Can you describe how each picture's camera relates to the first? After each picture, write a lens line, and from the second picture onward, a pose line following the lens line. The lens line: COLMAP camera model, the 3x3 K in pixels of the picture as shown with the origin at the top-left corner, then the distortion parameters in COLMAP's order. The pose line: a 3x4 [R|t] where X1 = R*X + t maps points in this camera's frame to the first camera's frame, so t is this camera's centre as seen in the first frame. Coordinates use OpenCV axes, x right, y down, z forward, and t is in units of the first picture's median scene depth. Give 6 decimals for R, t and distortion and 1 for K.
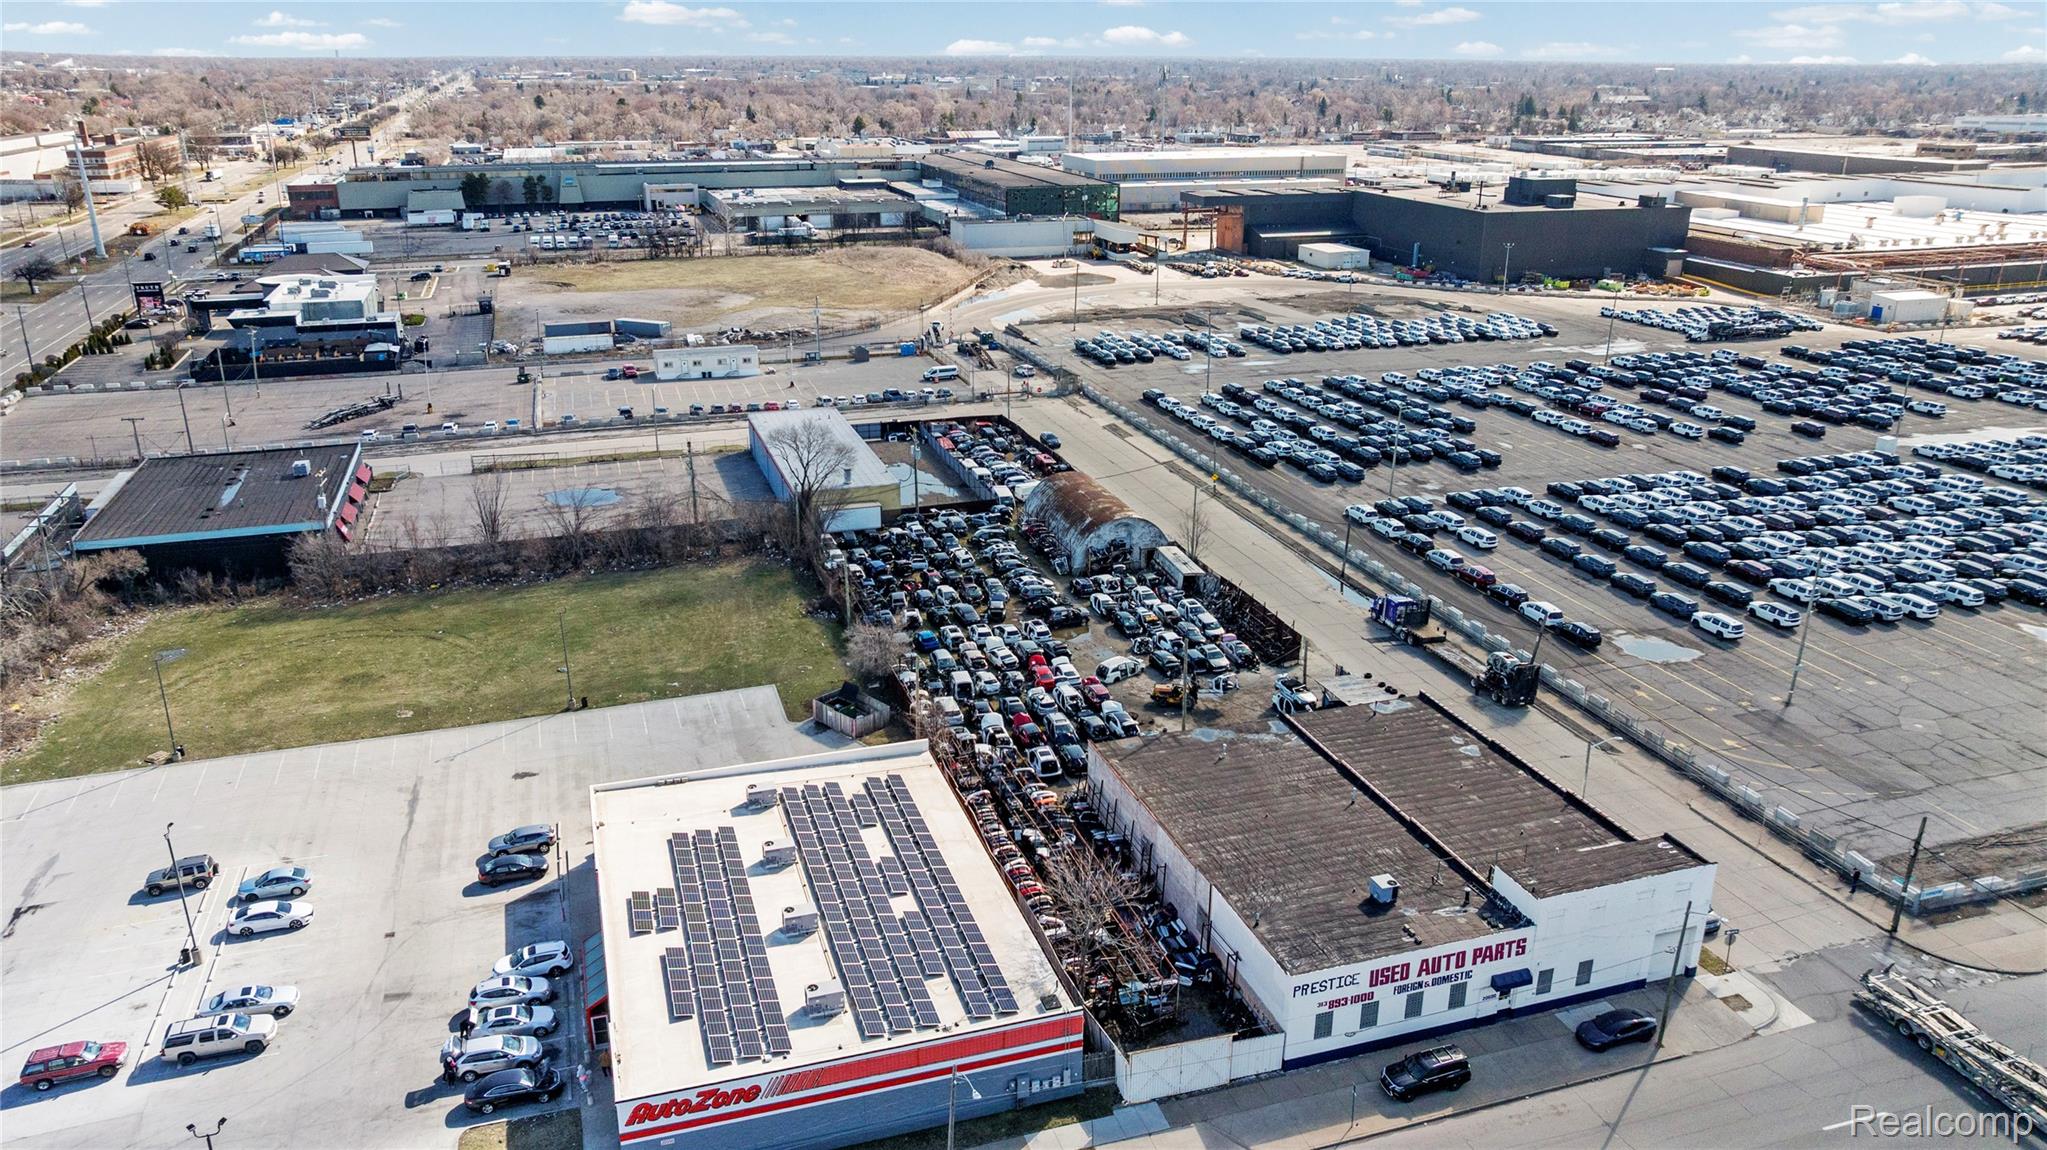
lens RADIAL K [[1442.3, 0, 1086.5], [0, 1442.3, 584.0], [0, 0, 1]] dist [-0.024778, 0.002856]
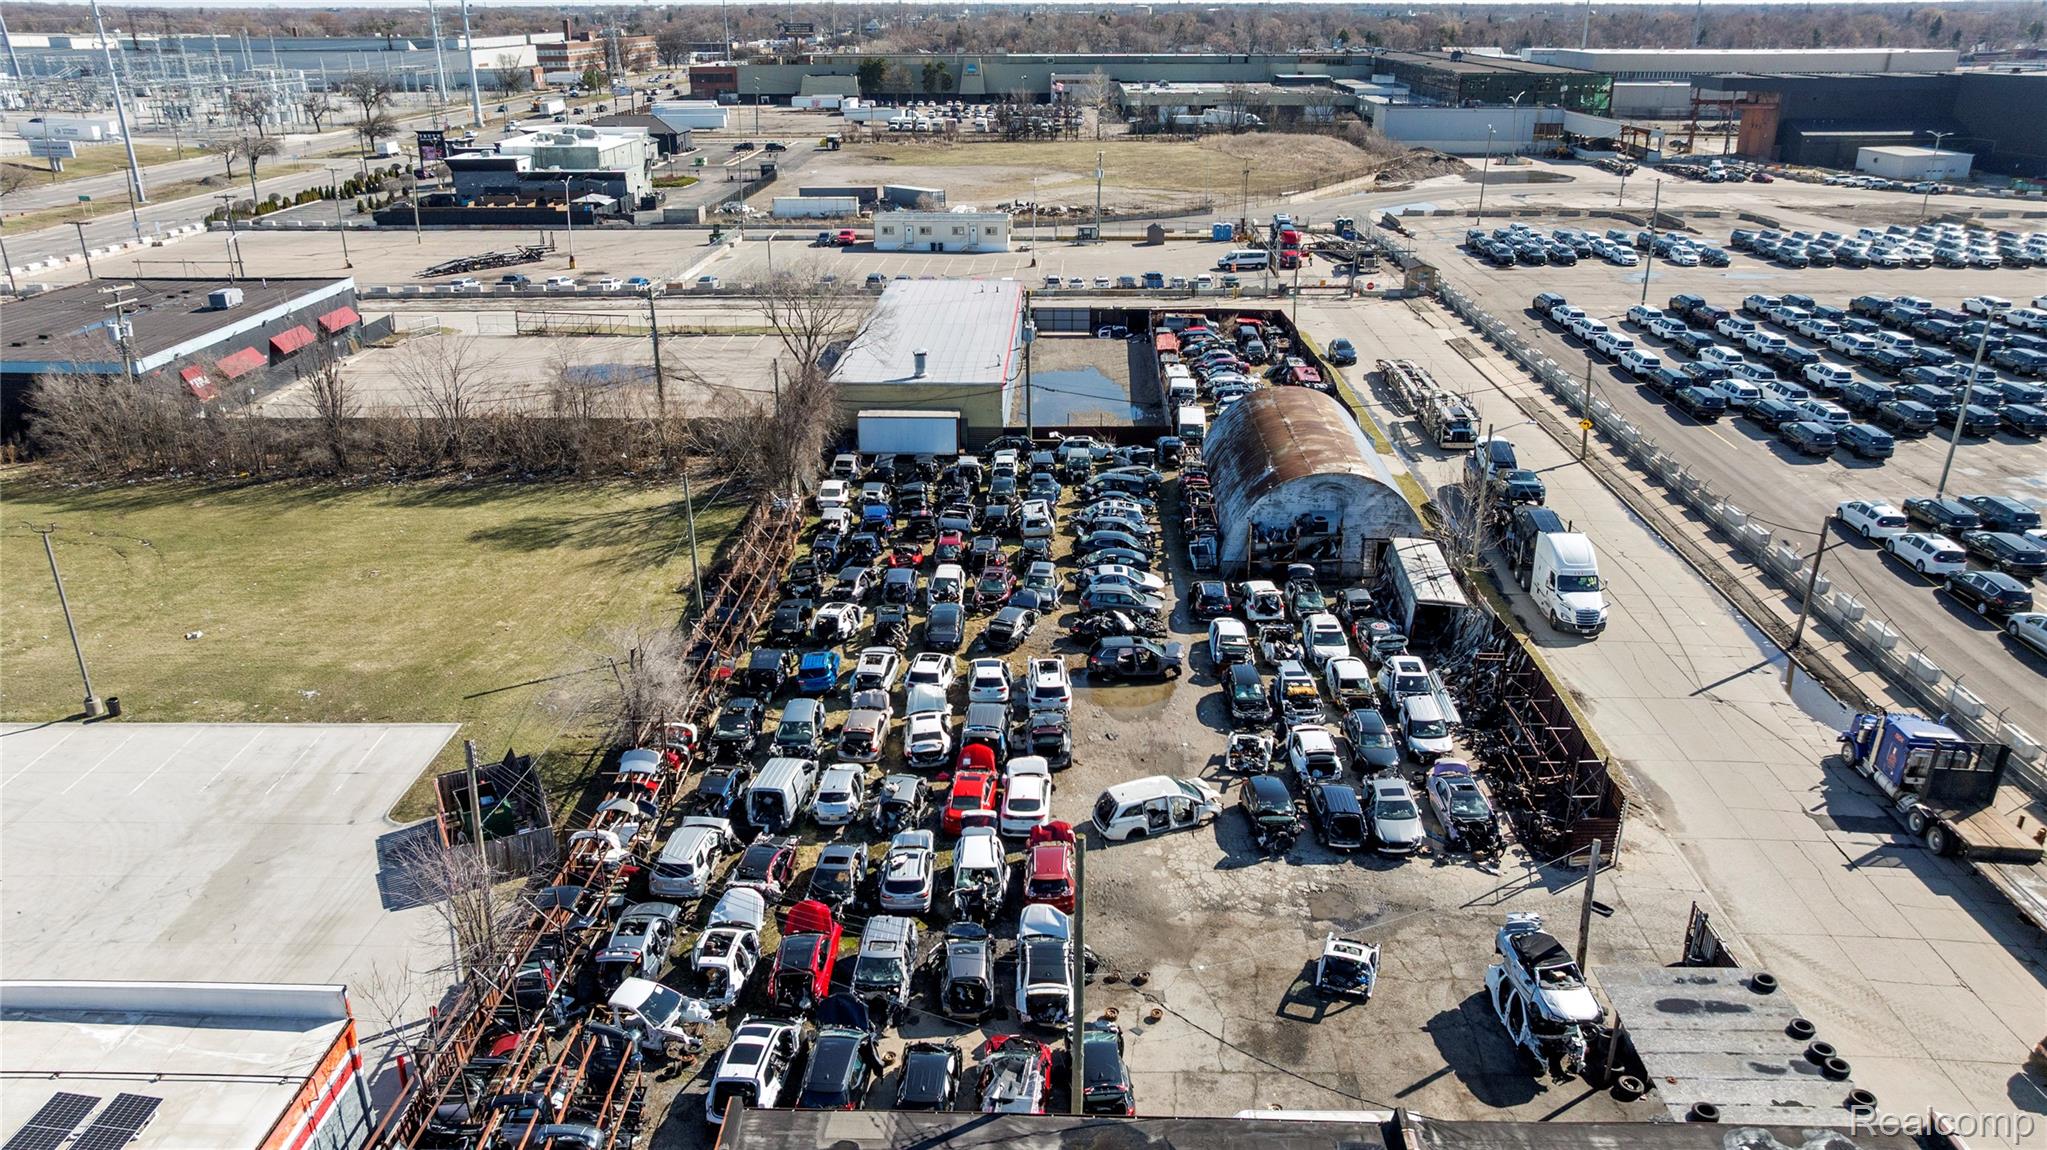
lens RADIAL K [[1473.9, 0, 1044.5], [0, 1473.9, 572.9], [0, 0, 1]] dist [-0.022311, 0.002943]
pose [[0.933143, 0.118798, -0.339310, 0.100968], [-0.112681, 0.992914, 0.037751, -0.017532], [0.341391, 0.003007, 0.939917, 0.438254]]
